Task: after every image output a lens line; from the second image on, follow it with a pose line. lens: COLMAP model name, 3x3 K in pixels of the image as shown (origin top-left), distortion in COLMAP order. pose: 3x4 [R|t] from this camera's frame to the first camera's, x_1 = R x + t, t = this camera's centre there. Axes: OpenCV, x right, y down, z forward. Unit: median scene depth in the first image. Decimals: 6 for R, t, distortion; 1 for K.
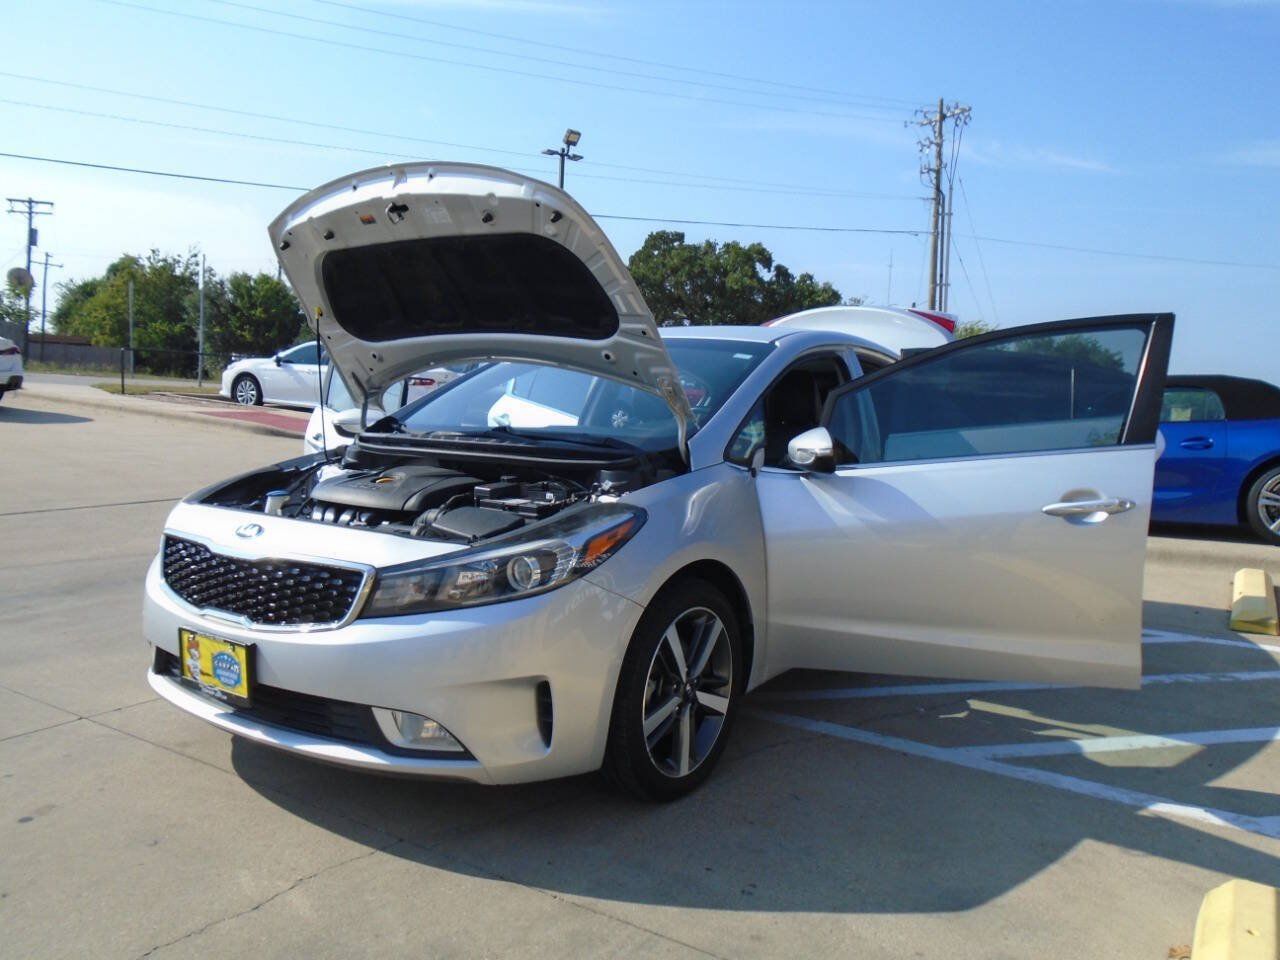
lens RADIAL K [[973.0, 0, 644.8], [0, 973.0, 479.4], [0, 0, 1]] dist [-0.023344, 0.006092]
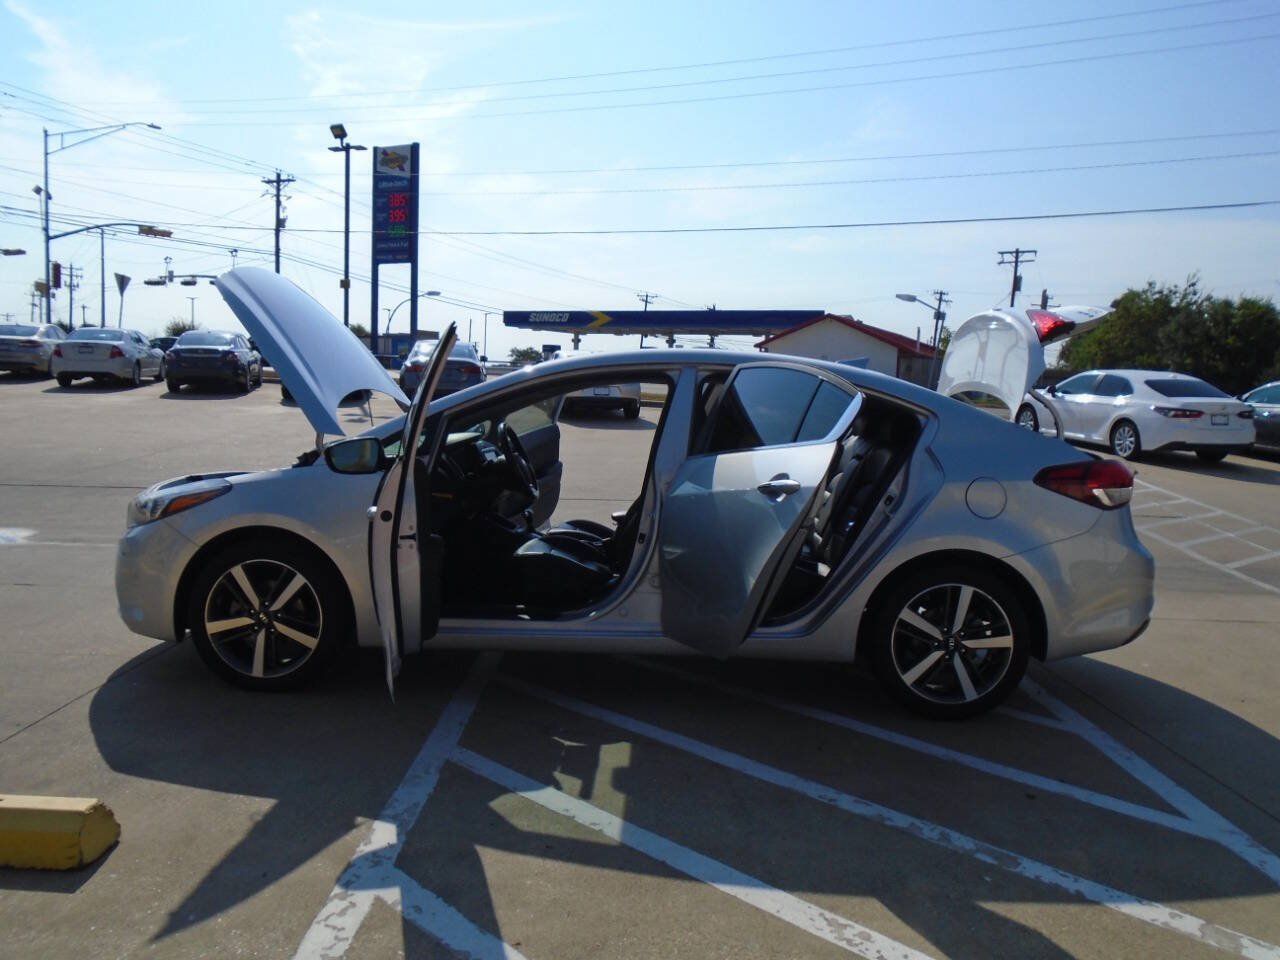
lens RADIAL K [[980.6, 0, 640.0], [0, 980.6, 480.0], [0, 0, 1]] dist [-0.013351, -0.002033]
pose [[0.549623, 0.060235, -0.833239, 0.238155], [-0.089483, 0.995904, 0.012969, -0.007438], [0.830607, 0.067433, 0.552761, 0.103145]]
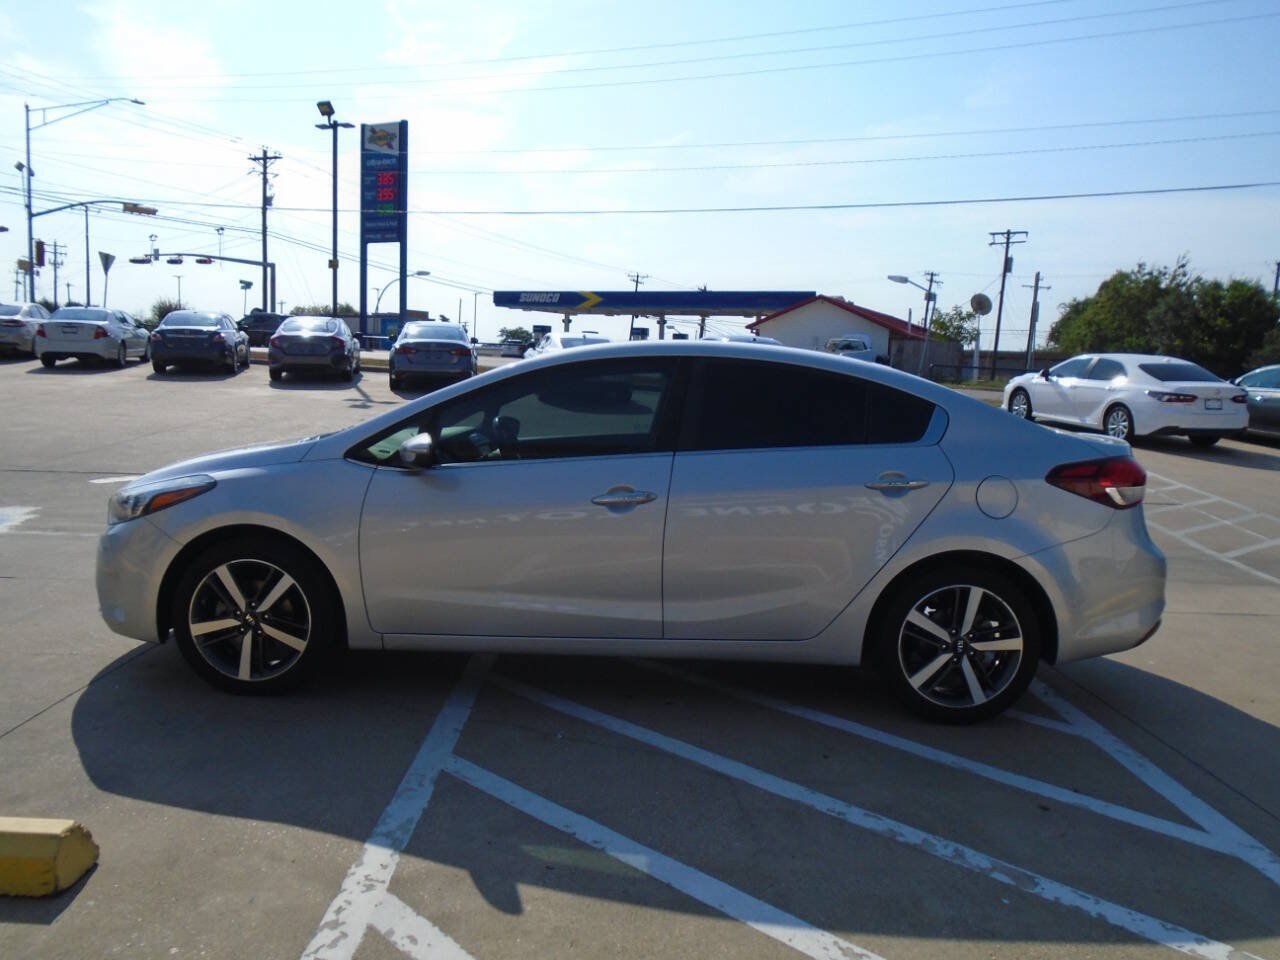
lens RADIAL K [[978.5, 0, 640.9], [0, 978.5, 478.5], [0, 0, 1]] dist [-0.009688, -0.003312]
pose [[0.558992, 0.076678, -0.825620, 0.230377], [-0.090710, 0.995394, 0.031030, -0.010999], [0.824196, 0.057547, 0.563373, 0.105245]]
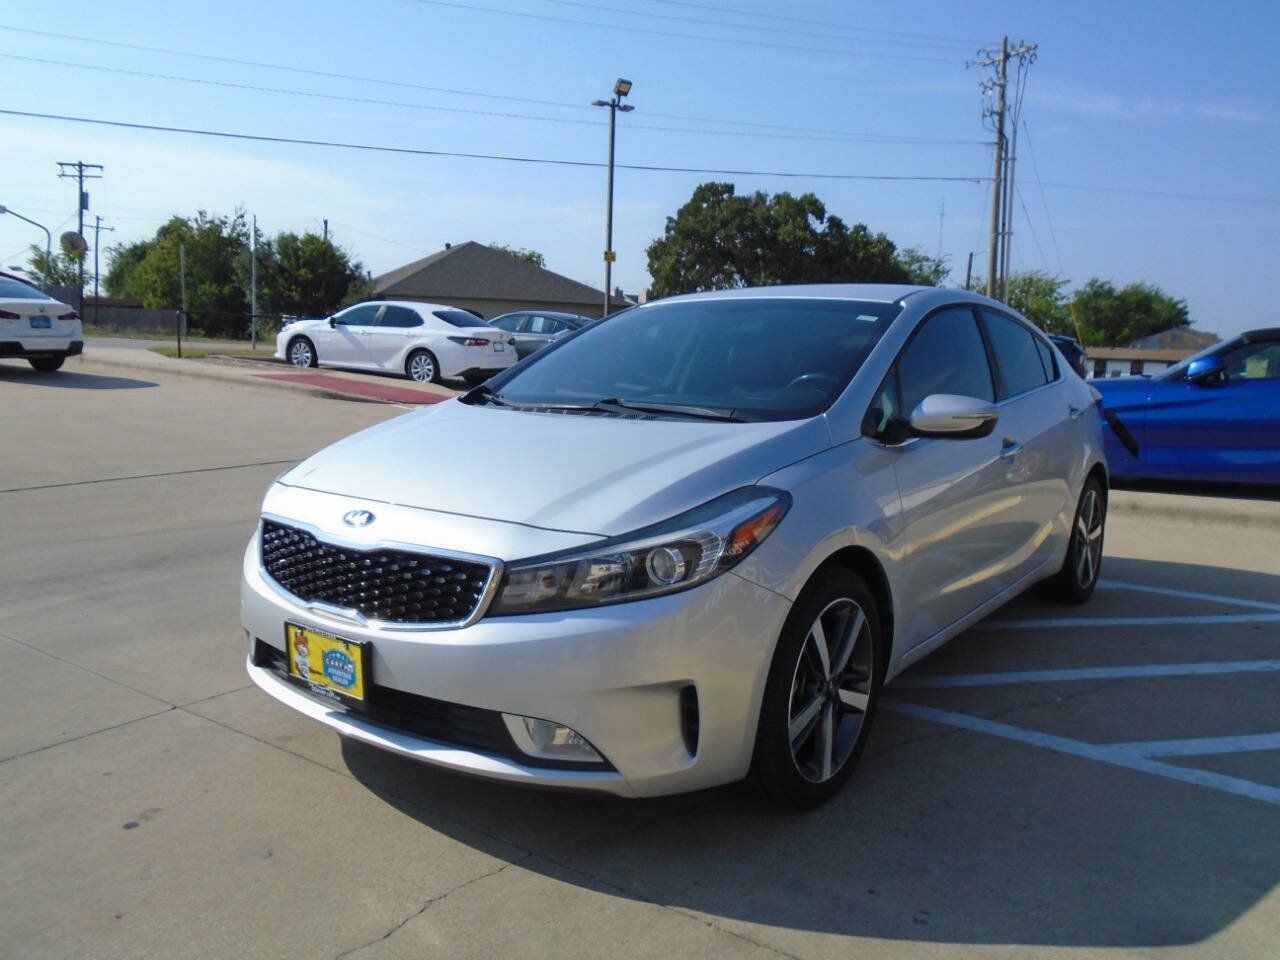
lens RADIAL K [[976.6, 0, 641.4], [0, 976.6, 475.8], [0, 0, 1]] dist [-0.013077, -0.003916]
pose [[0.998771, -0.005127, -0.049289, -0.013530], [0.007121, 0.999160, 0.040359, -0.003271], [0.049040, -0.040661, 0.997969, 0.012815]]
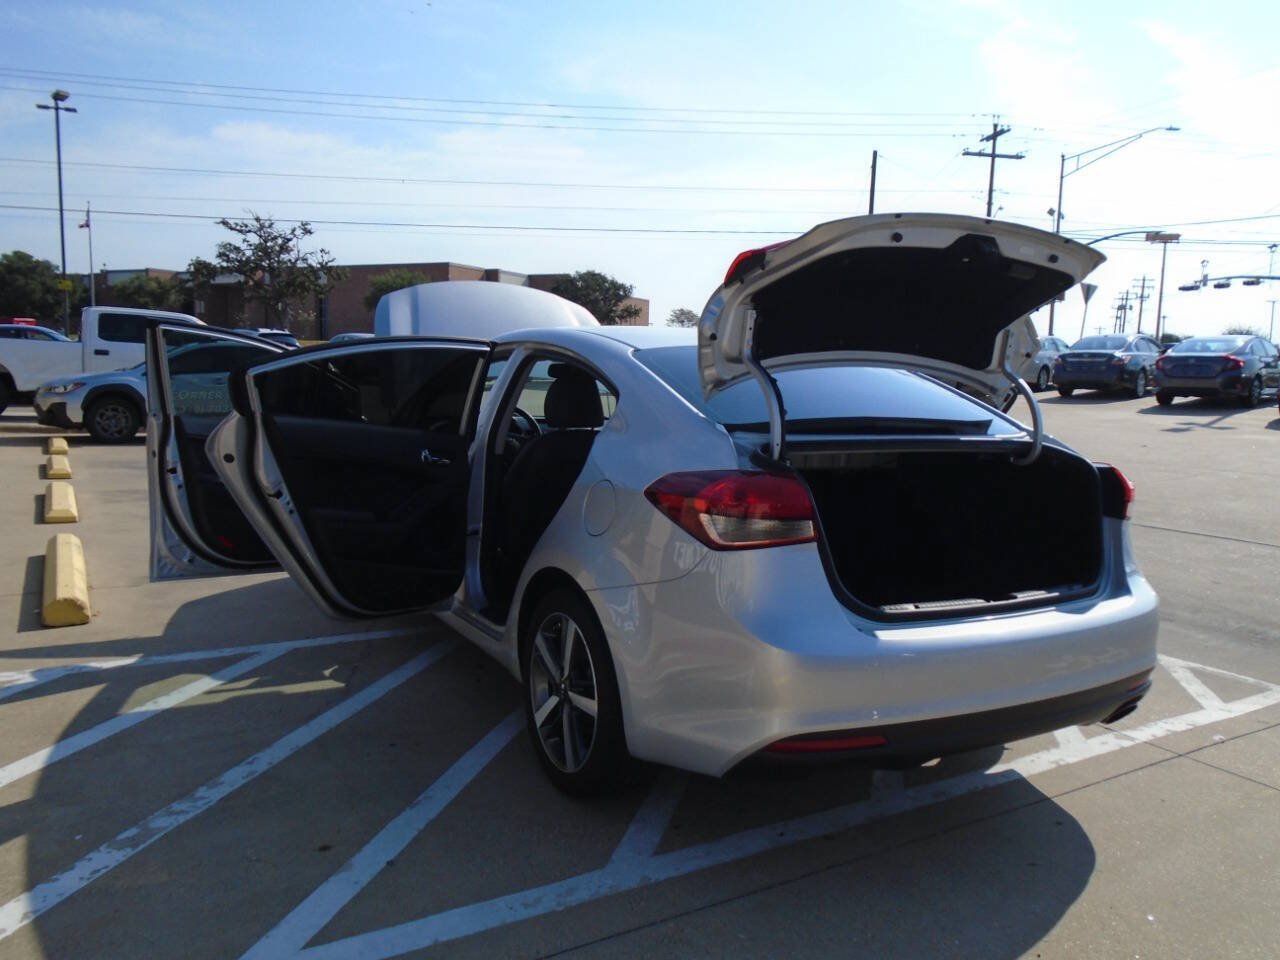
lens RADIAL K [[976.6, 0, 641.4], [0, 976.6, 475.8], [0, 0, 1]] dist [-0.013077, -0.003916]
pose [[-0.433650, 0.054980, -0.899402, 0.240497], [-0.126100, 0.984612, 0.120989, -0.033224], [0.892214, 0.165882, -0.420044, 0.361253]]
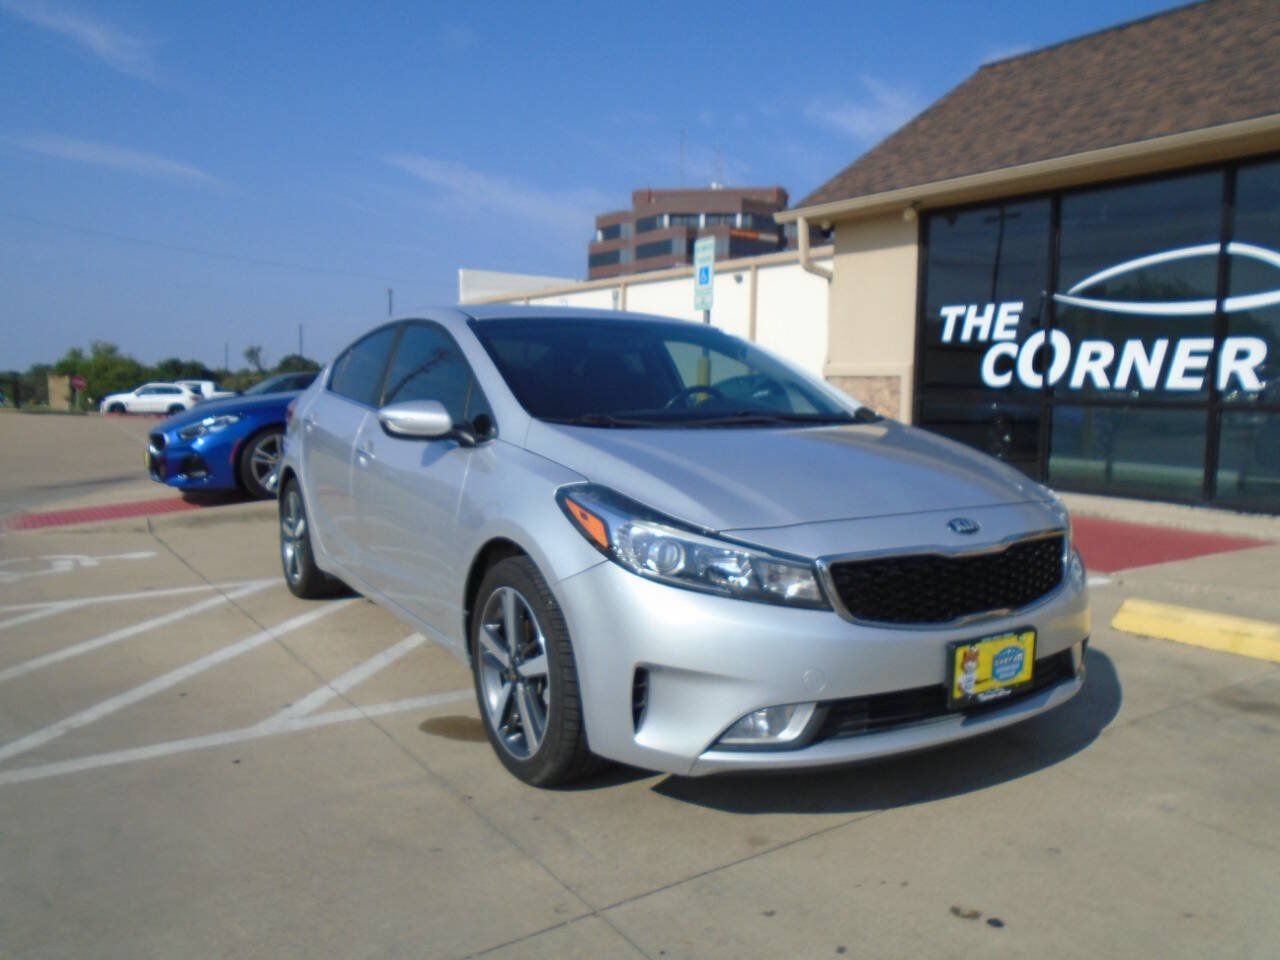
lens RADIAL K [[972.5, 0, 643.2], [0, 972.5, 478.0], [0, 0, 1]] dist [-0.016370, 0.000275]
pose [[0.397088, -0.116028, 0.910417, -0.204306], [0.086460, 0.992294, 0.088753, -0.015595], [-0.913699, 0.043472, 0.404060, 0.130691]]
